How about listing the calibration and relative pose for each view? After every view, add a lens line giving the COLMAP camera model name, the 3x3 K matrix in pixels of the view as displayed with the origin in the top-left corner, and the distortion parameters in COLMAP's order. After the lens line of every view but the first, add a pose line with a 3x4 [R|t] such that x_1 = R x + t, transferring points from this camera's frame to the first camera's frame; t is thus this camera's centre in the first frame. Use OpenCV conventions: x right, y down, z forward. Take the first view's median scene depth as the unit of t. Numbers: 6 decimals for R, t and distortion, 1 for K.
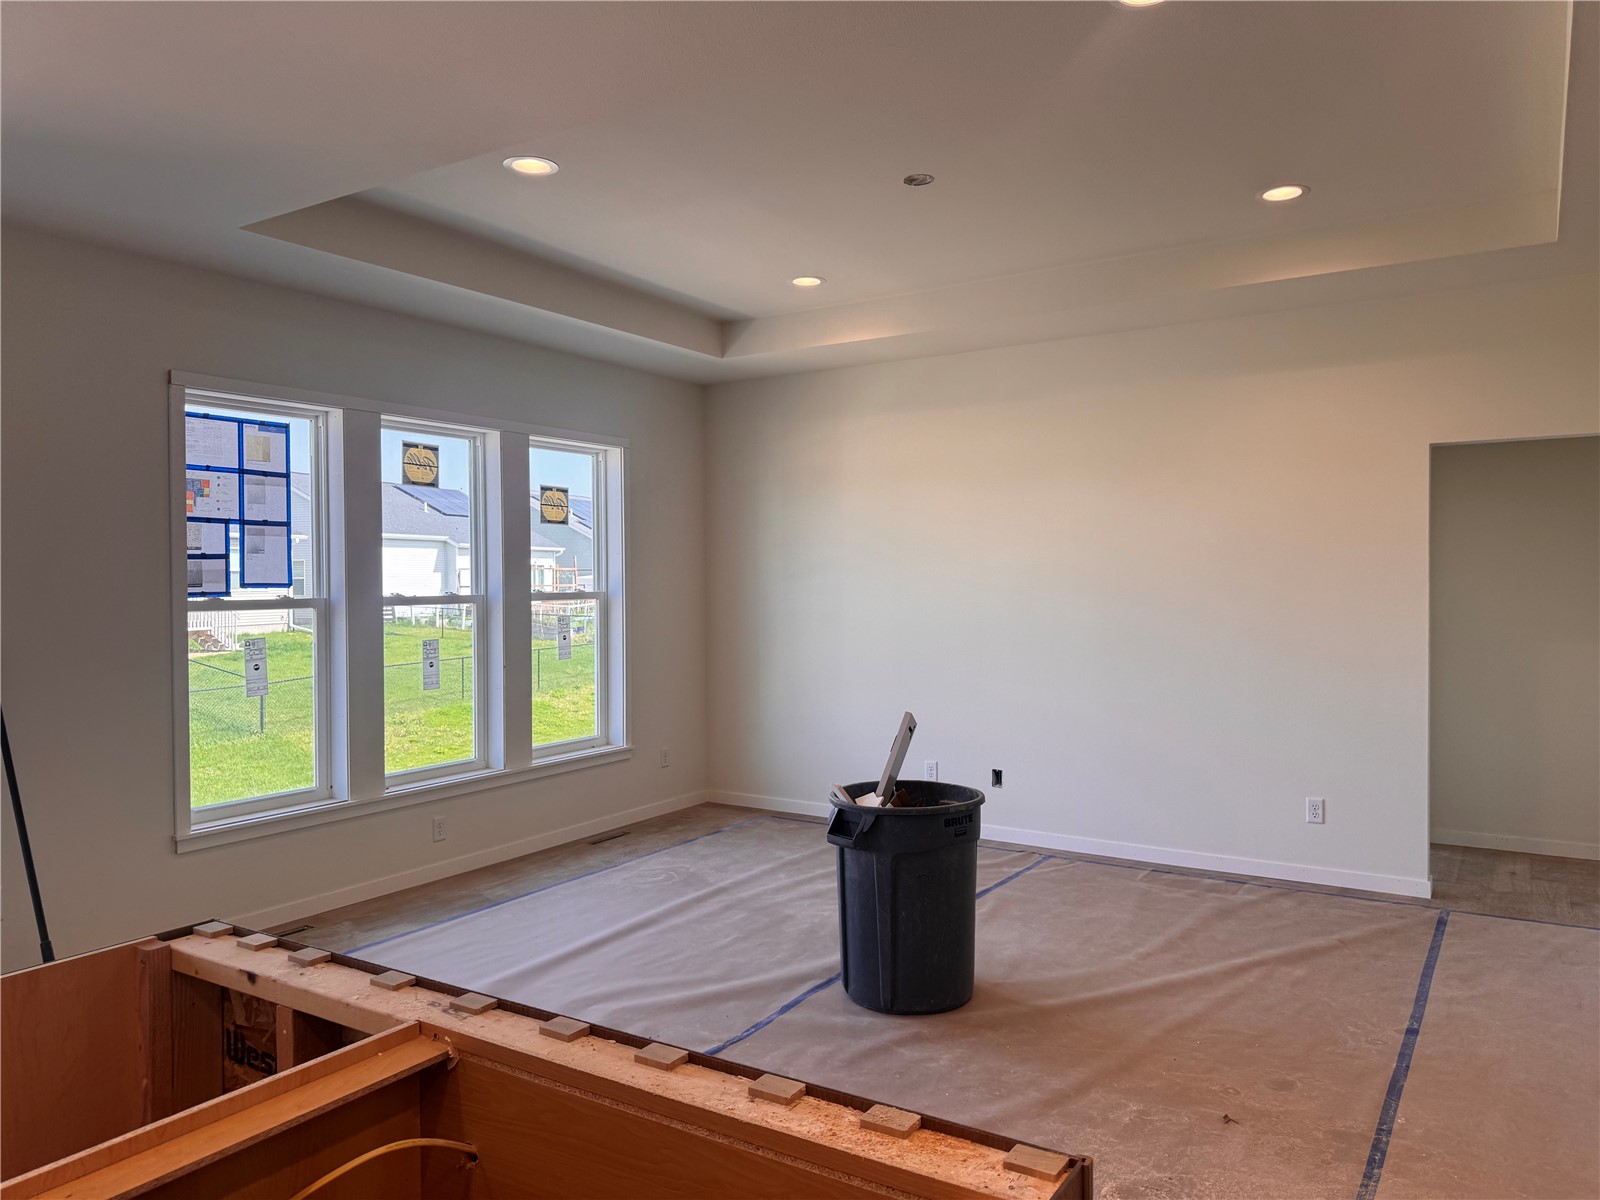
lens RADIAL K [[1129.4, 0, 800.0], [0, 1129.4, 600.0], [0, 0, 1]] dist [0.134714, -0.256759]
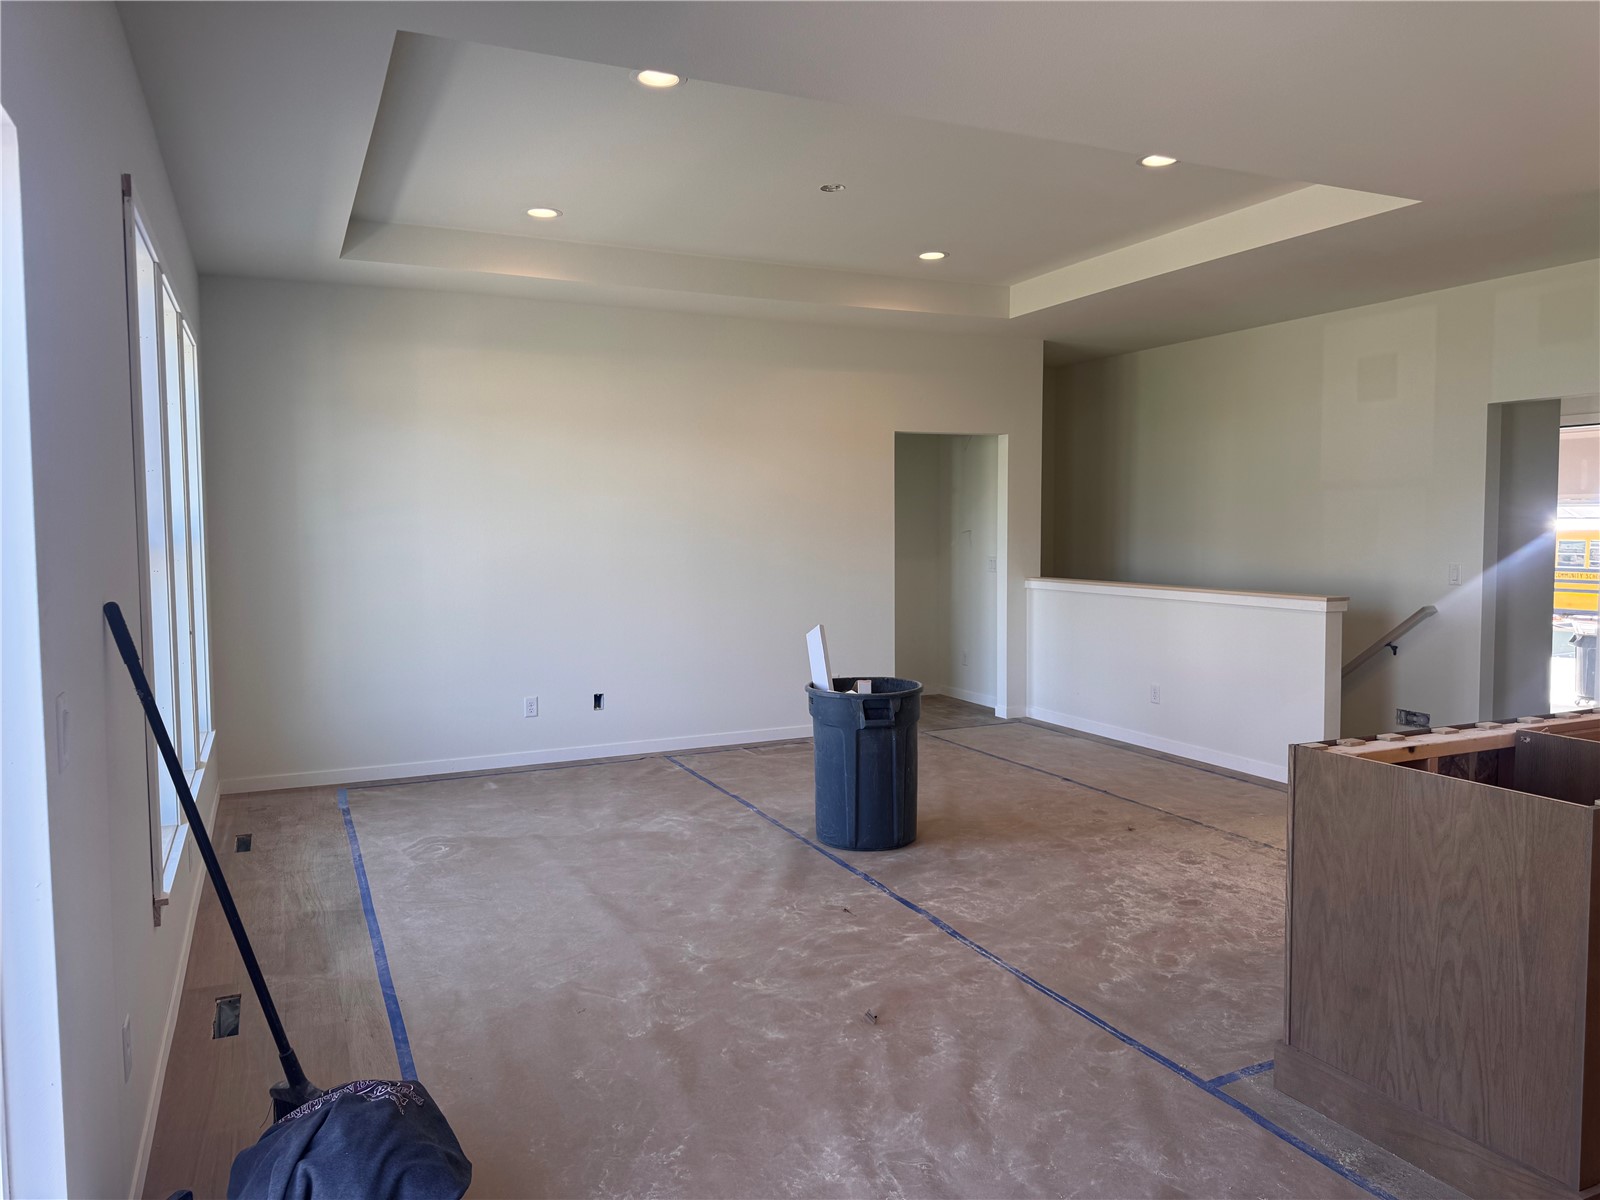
lens RADIAL K [[1129.4, 0, 800.0], [0, 1129.4, 600.0], [0, 0, 1]] dist [0.134714, -0.256759]
pose [[0.529829, -0.052917, 0.846452, -0.731222], [0.019892, 0.998552, 0.049974, 0.007499], [-0.847871, -0.009640, 0.530114, 0.281105]]
